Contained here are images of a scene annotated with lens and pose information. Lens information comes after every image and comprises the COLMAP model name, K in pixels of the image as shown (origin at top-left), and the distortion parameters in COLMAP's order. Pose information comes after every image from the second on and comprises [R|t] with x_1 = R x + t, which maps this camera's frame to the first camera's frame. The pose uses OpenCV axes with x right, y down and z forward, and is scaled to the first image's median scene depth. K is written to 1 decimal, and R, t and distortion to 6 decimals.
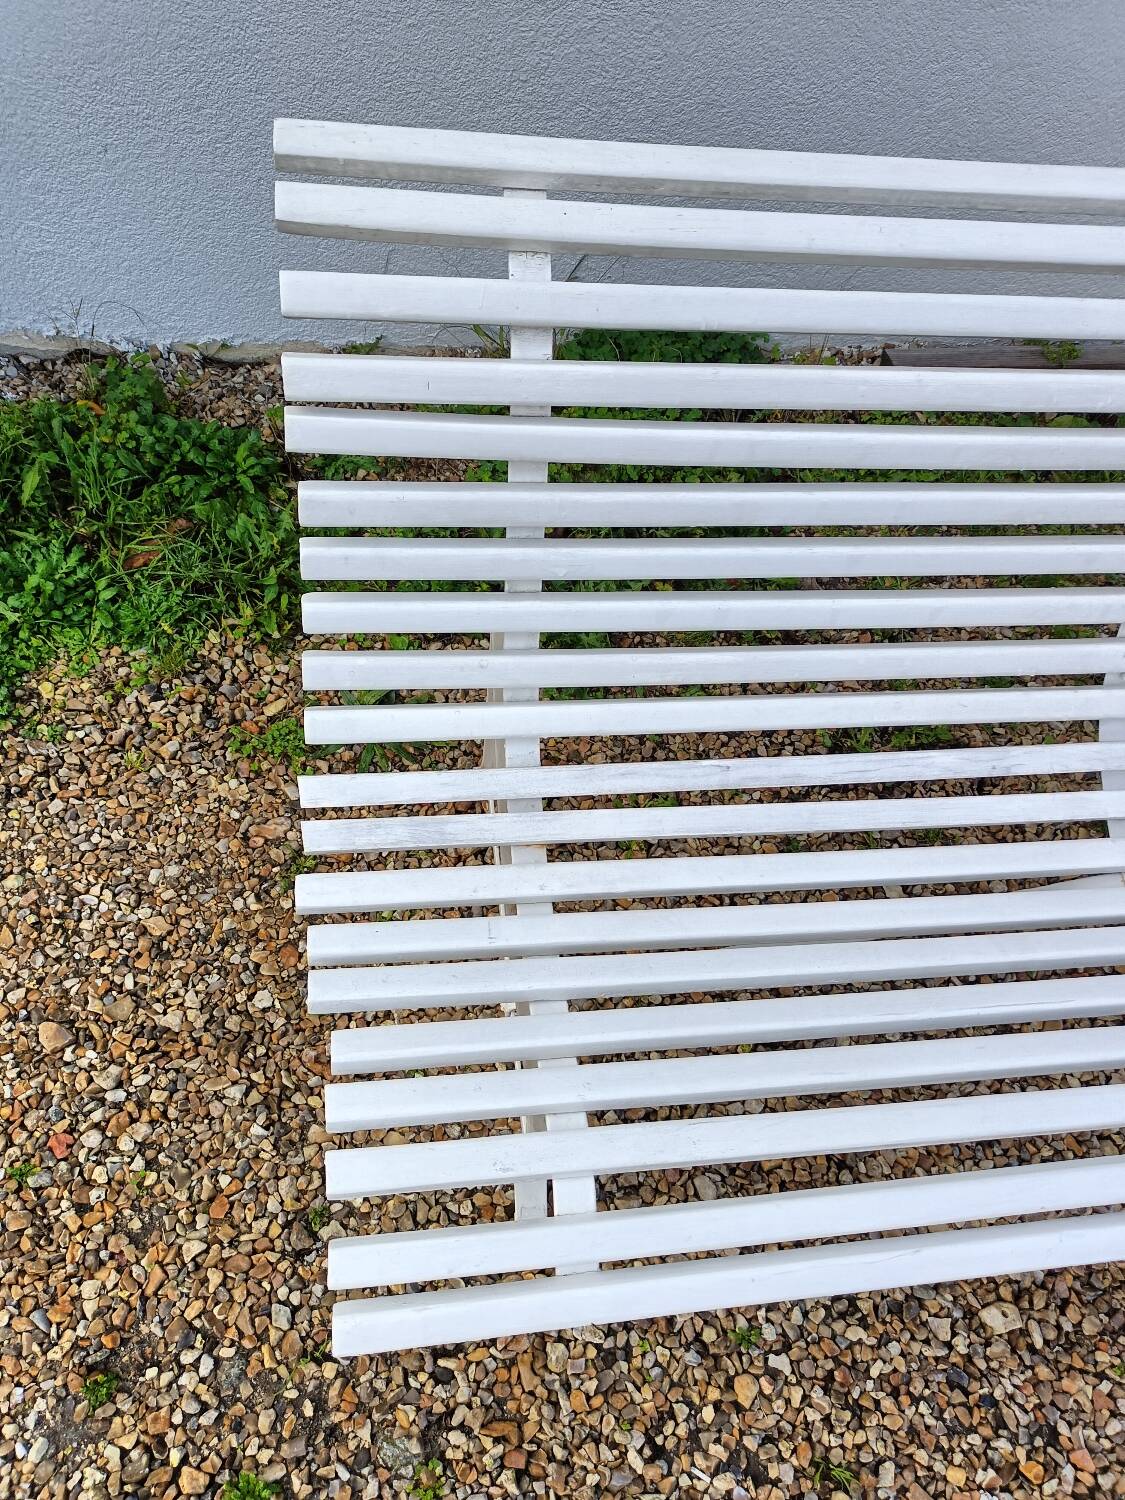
lens RADIAL K [[1103.7, 0, 564.6], [0, 1103.7, 755.2], [0, 0, 1]] dist [-0.002341, 0.003648]
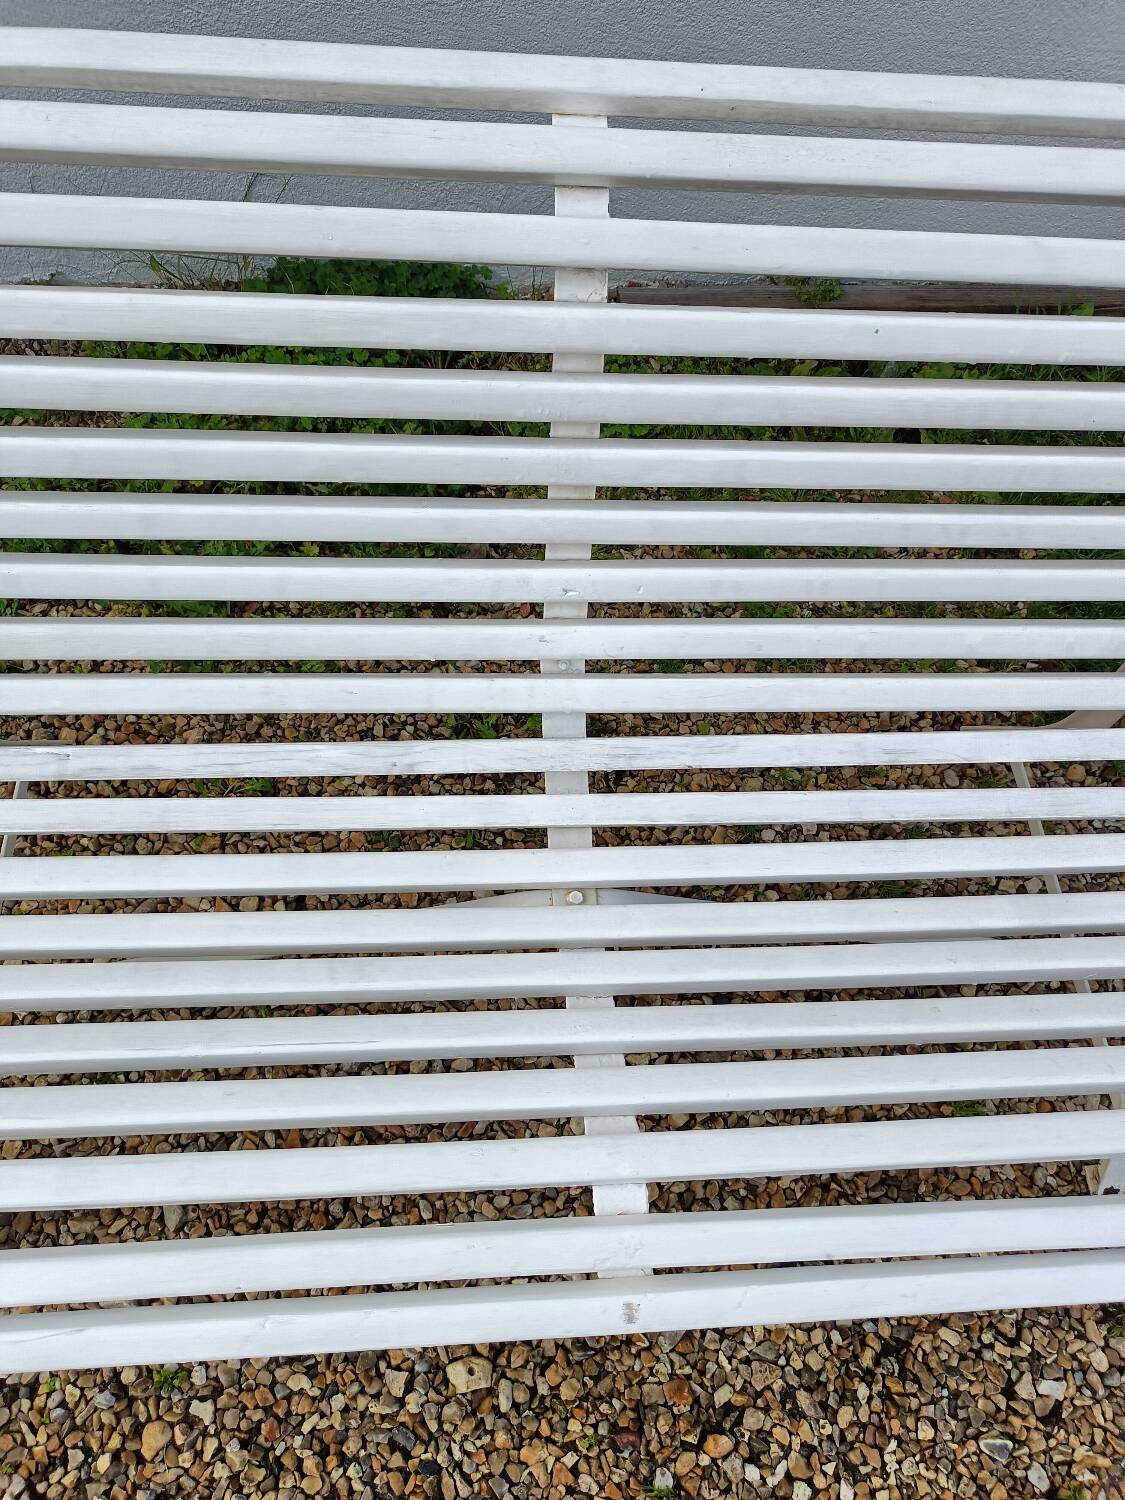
lens RADIAL K [[1167.4, 0, 560.0], [0, 1167.4, 763.9], [0, 0, 1]] dist [0.035186, -0.014890]
pose [[0.997358, 0.029552, -0.066358, 0.532418], [-0.027706, 0.999208, 0.028574, -0.014700], [0.067150, -0.026660, 0.997387, 0.067797]]
